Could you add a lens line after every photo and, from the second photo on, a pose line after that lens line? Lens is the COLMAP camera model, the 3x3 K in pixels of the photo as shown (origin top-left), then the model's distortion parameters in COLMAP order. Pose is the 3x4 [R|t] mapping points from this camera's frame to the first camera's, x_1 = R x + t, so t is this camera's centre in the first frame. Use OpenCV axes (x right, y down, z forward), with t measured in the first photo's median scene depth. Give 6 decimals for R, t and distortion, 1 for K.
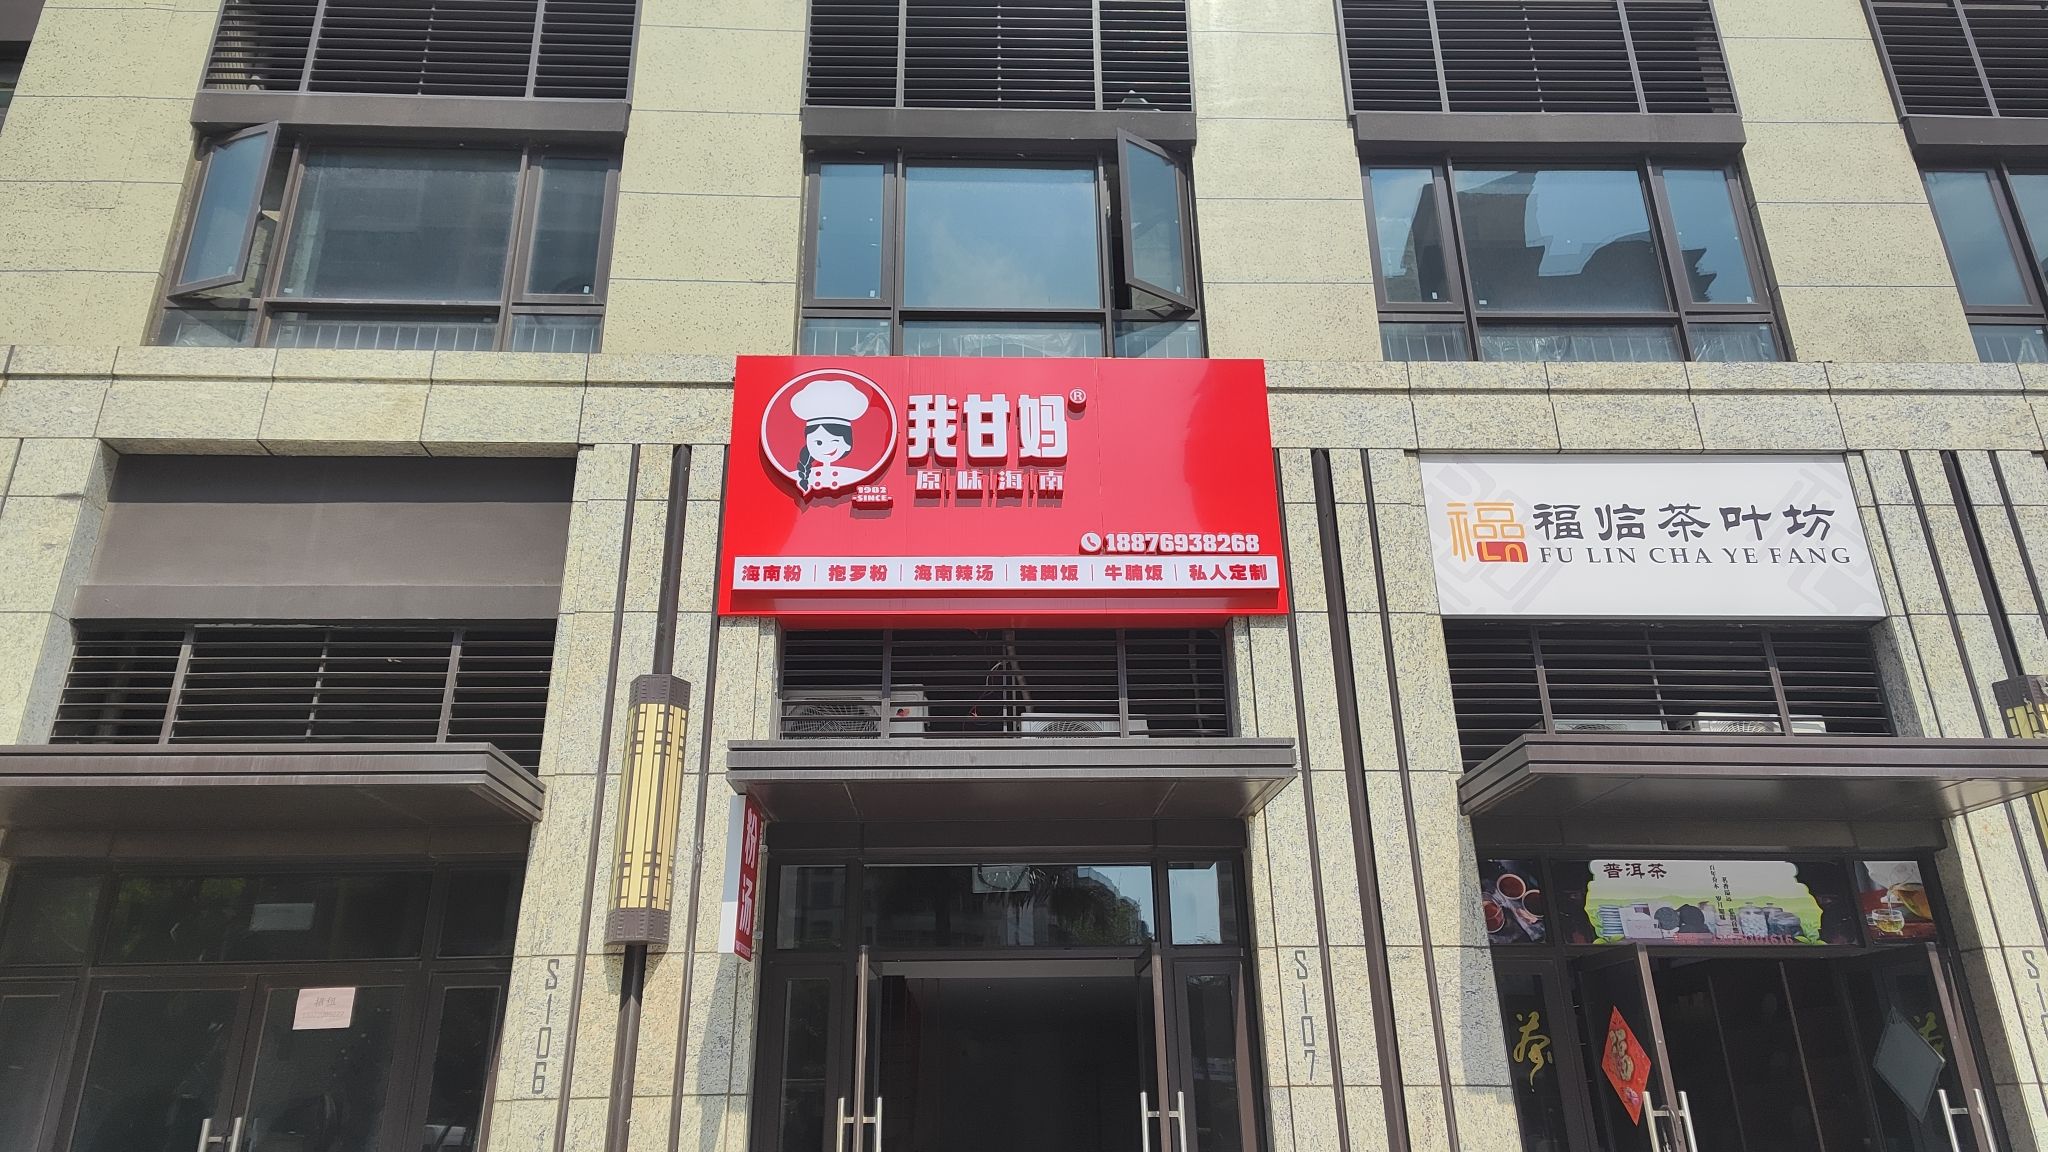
lens RADIAL K [[1389.2, 0, 1024.0], [0, 1389.2, 576.0], [0, 0, 1]] dist [0.066302, -0.000707]
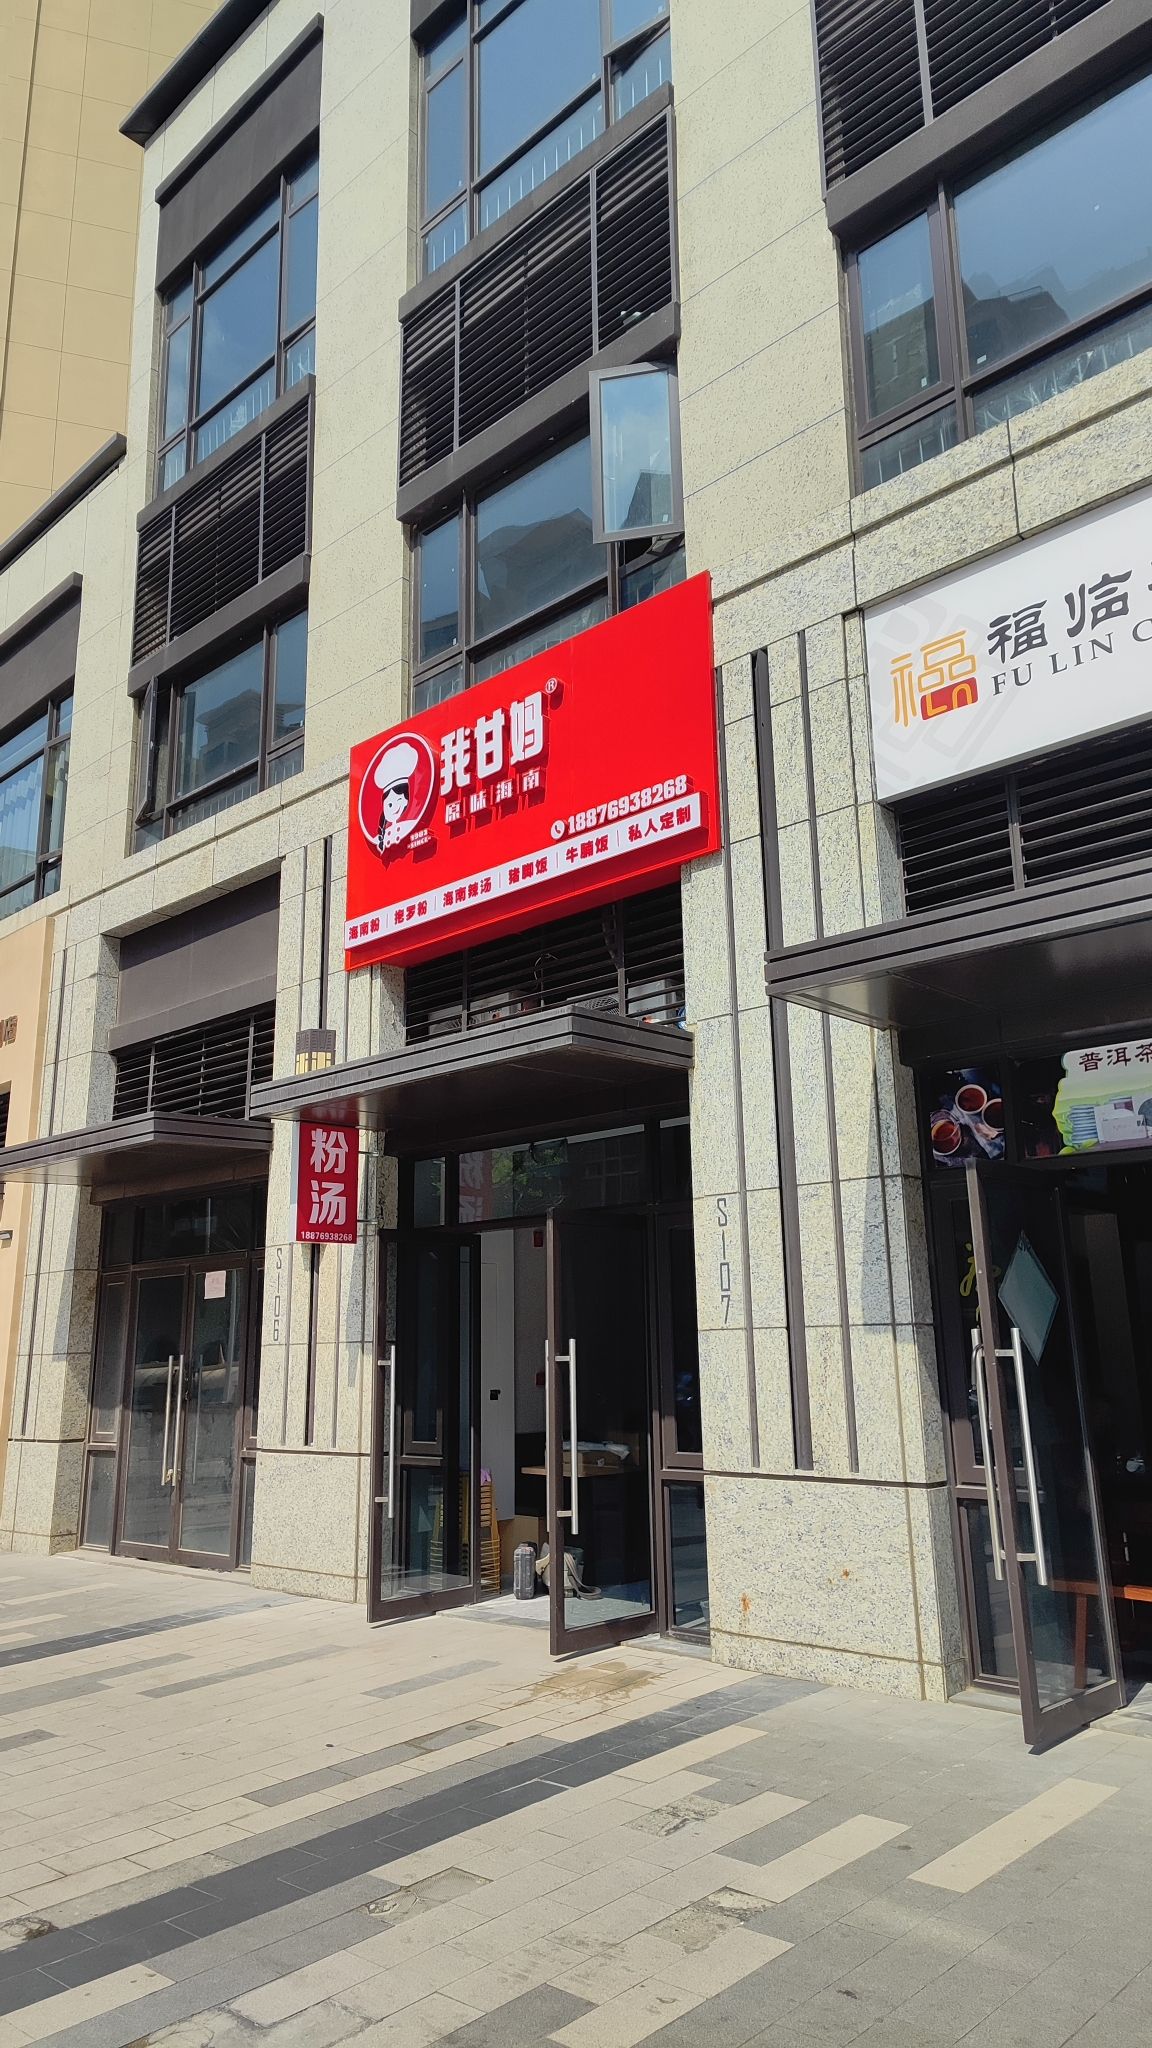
lens RADIAL K [[1389.2, 0, 576.0], [0, 1389.2, 1024.0], [0, 0, 1]] dist [0.066302, -0.000707]
pose [[0.693610, -0.166105, -0.700938, 0.746887], [0.268722, 0.962475, 0.037830, 0.077612], [0.668352, -0.214597, 0.712218, 0.237393]]
